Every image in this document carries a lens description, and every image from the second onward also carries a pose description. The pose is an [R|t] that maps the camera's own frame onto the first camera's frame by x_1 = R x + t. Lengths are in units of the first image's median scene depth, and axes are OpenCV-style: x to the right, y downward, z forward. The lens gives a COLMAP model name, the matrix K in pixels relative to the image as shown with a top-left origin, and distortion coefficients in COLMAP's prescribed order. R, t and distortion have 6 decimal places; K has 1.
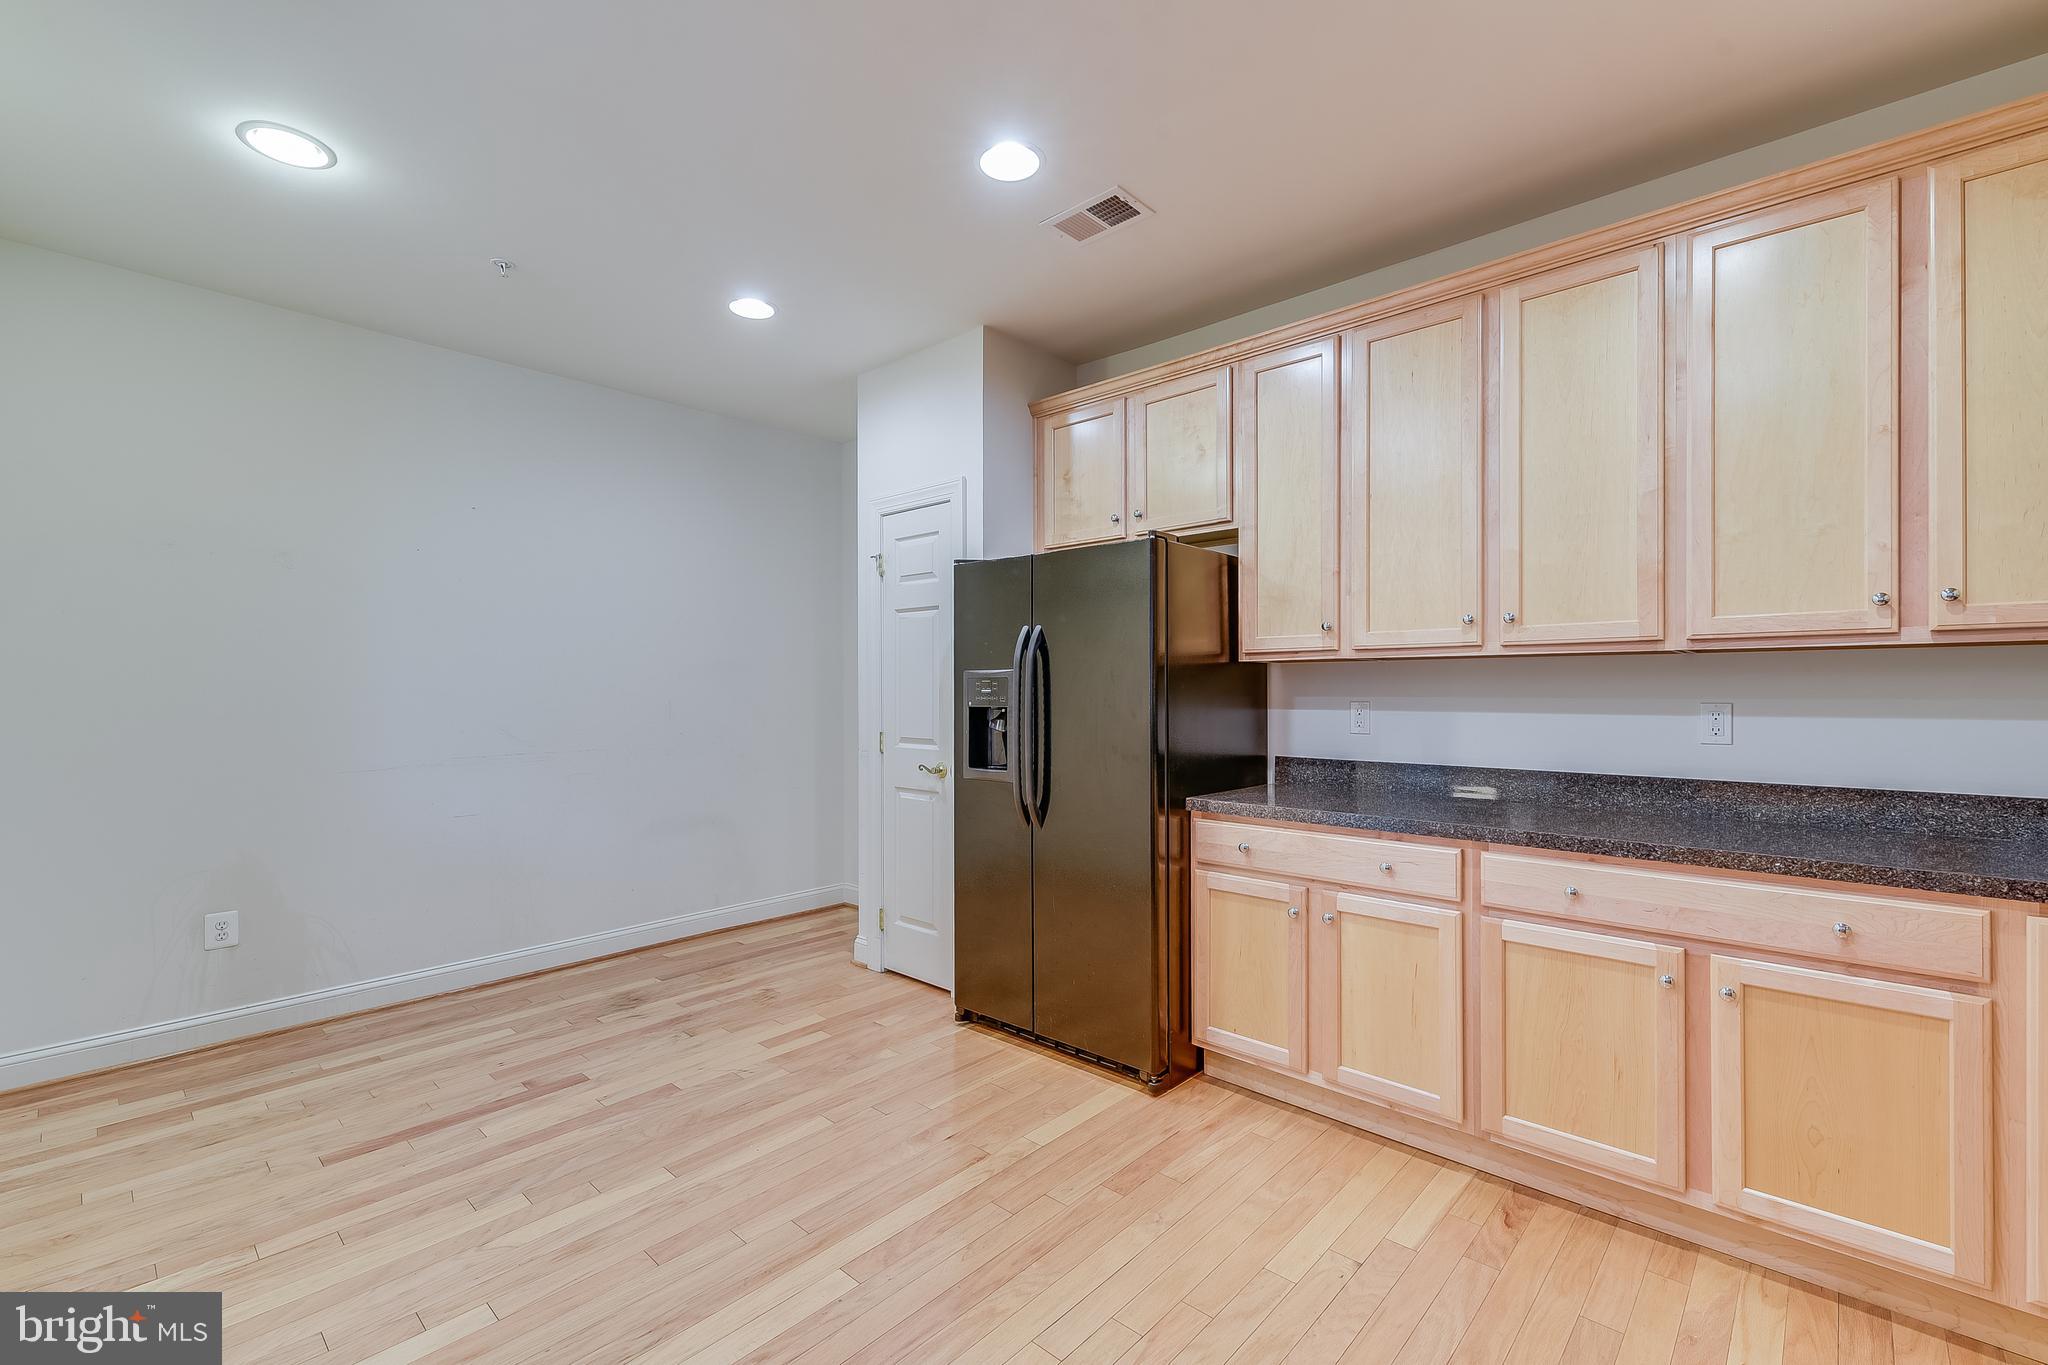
lens RADIAL K [[857.5, 0, 1017.5], [0, 857.5, 685.1], [0, 0, 1]] dist [0.001386, -0.000220]
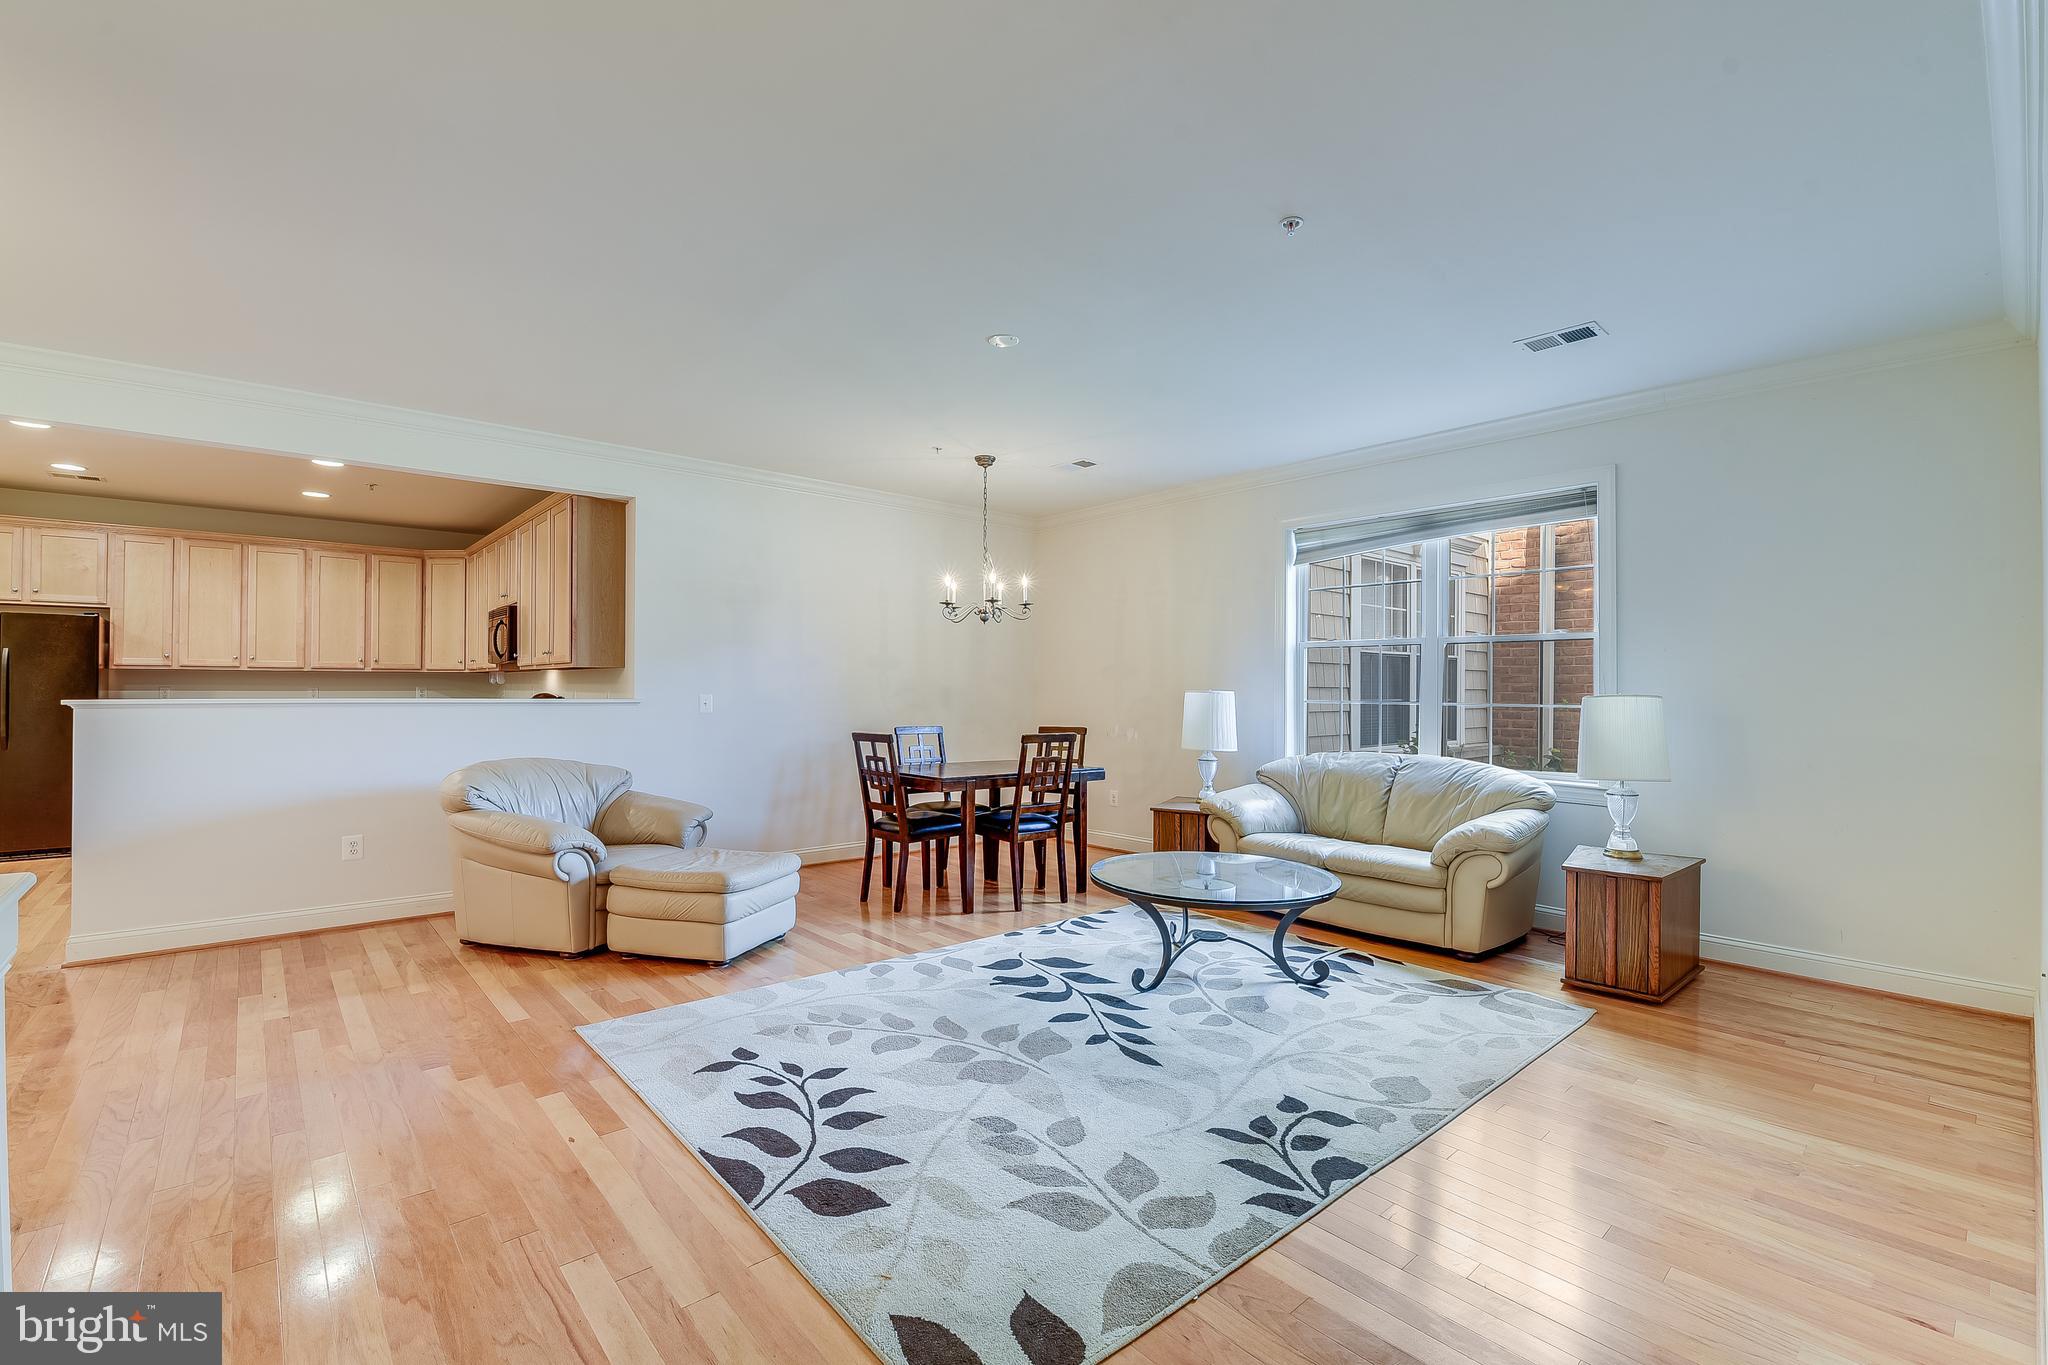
lens RADIAL K [[888.7, 0, 1029.0], [0, 888.7, 686.4], [0, 0, 1]] dist [-0.007721, -0.000575]
pose [[0.093413, 0.005136, 0.995614, -1.880804], [-0.011474, 0.999926, -0.004082, 0.000657], [-0.995561, -0.011042, 0.093465, -1.664345]]
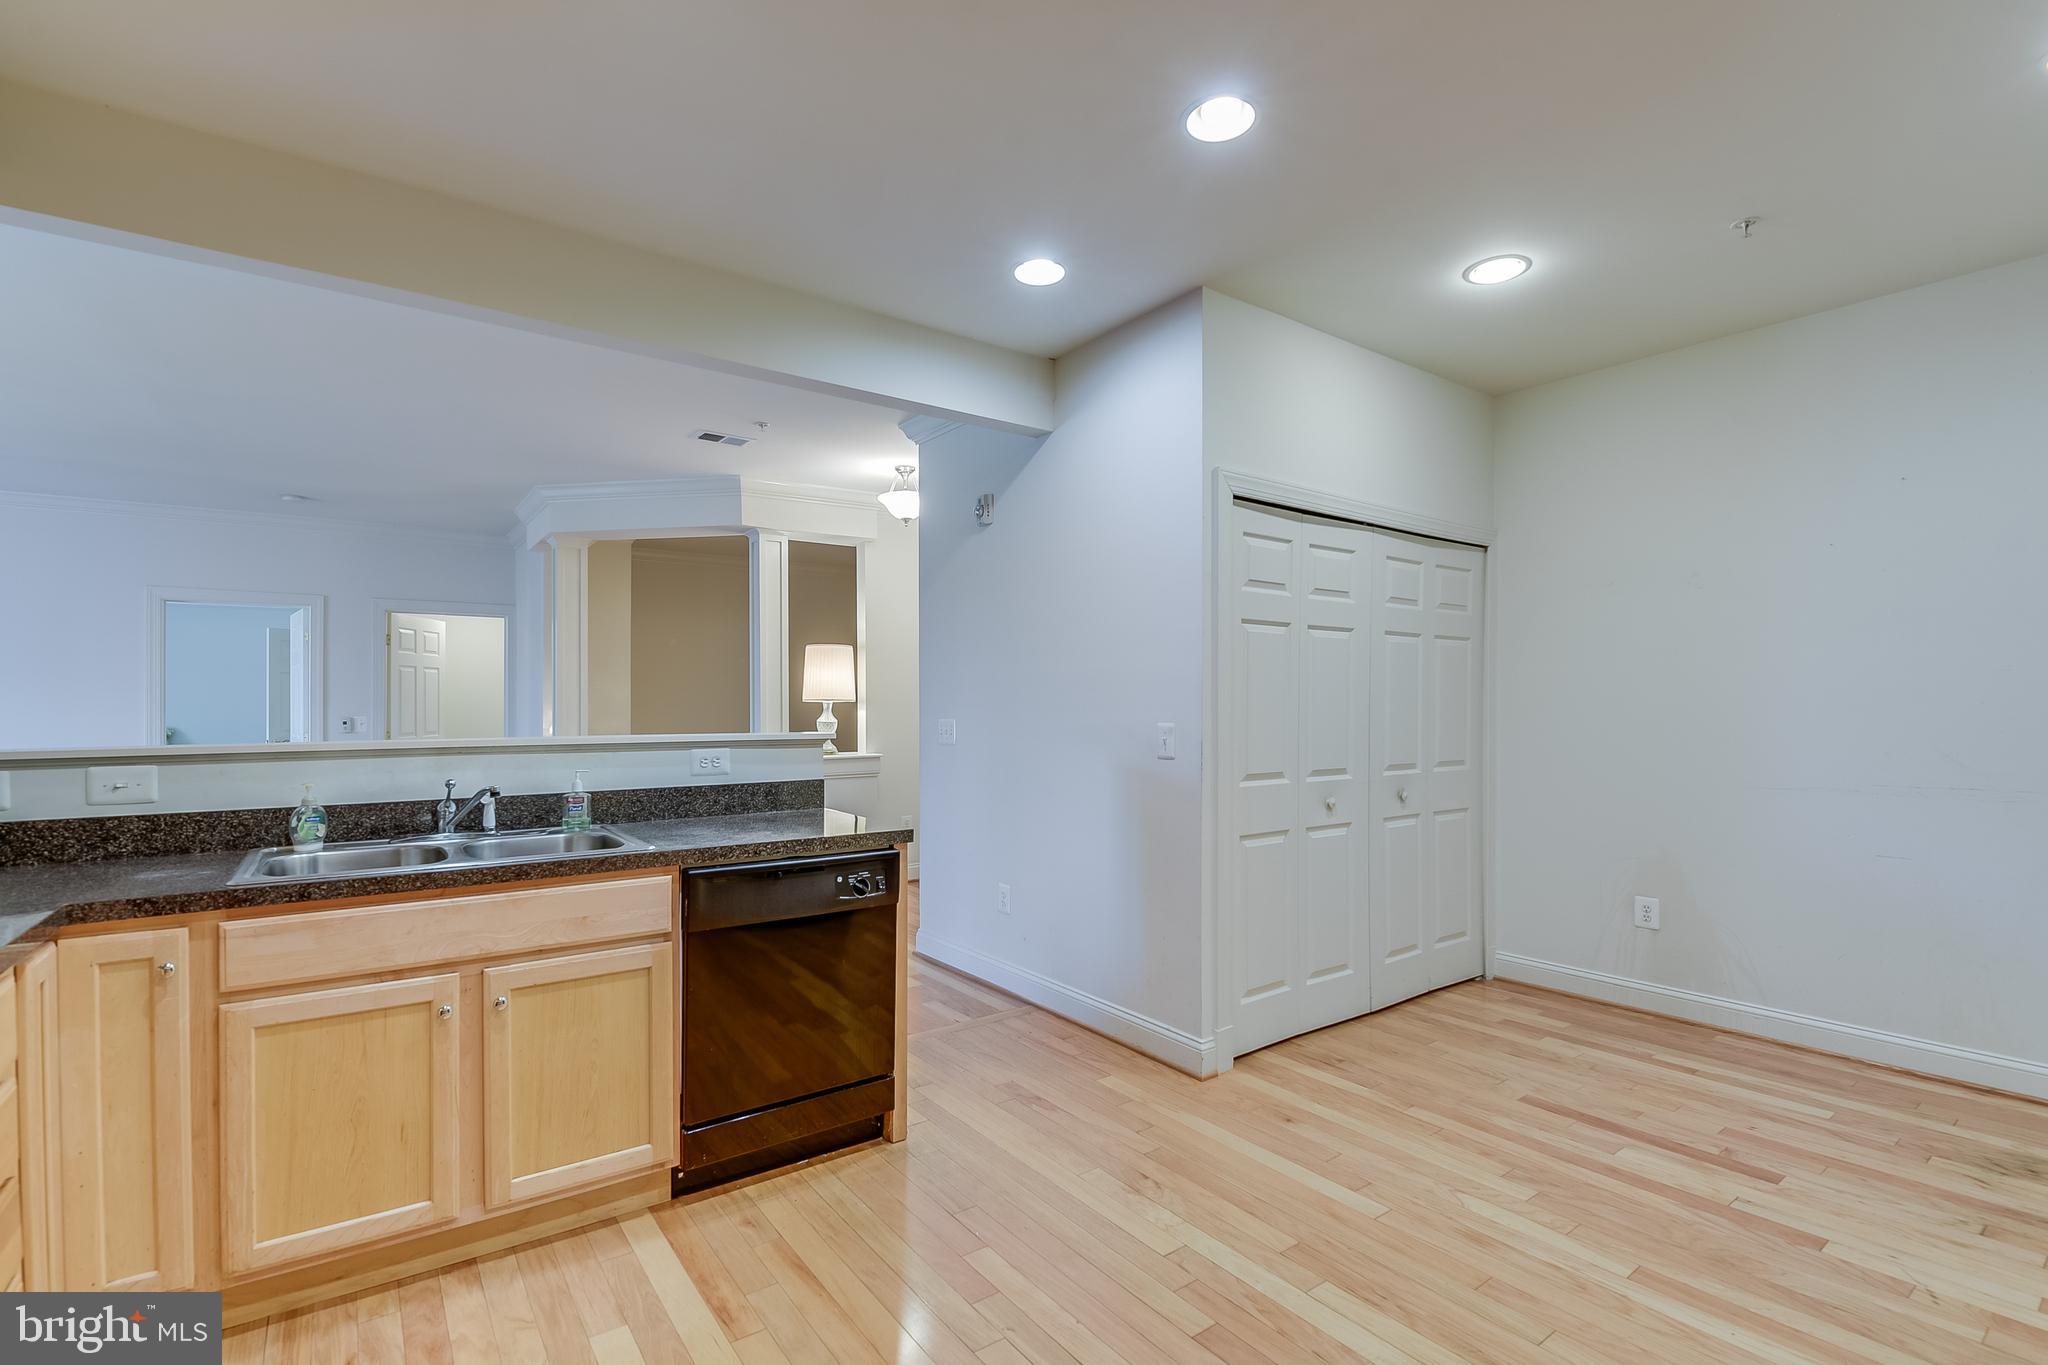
lens RADIAL K [[919.6, 0, 1024.5], [0, 919.6, 716.5], [0, 0, 1]] dist [-0.011407, -0.001078]
pose [[-0.177240, 0.016407, -0.984031, 0.487457], [0.008327, 0.999850, 0.015172, -0.000117], [0.984132, -0.005505, -0.177350, 0.480205]]
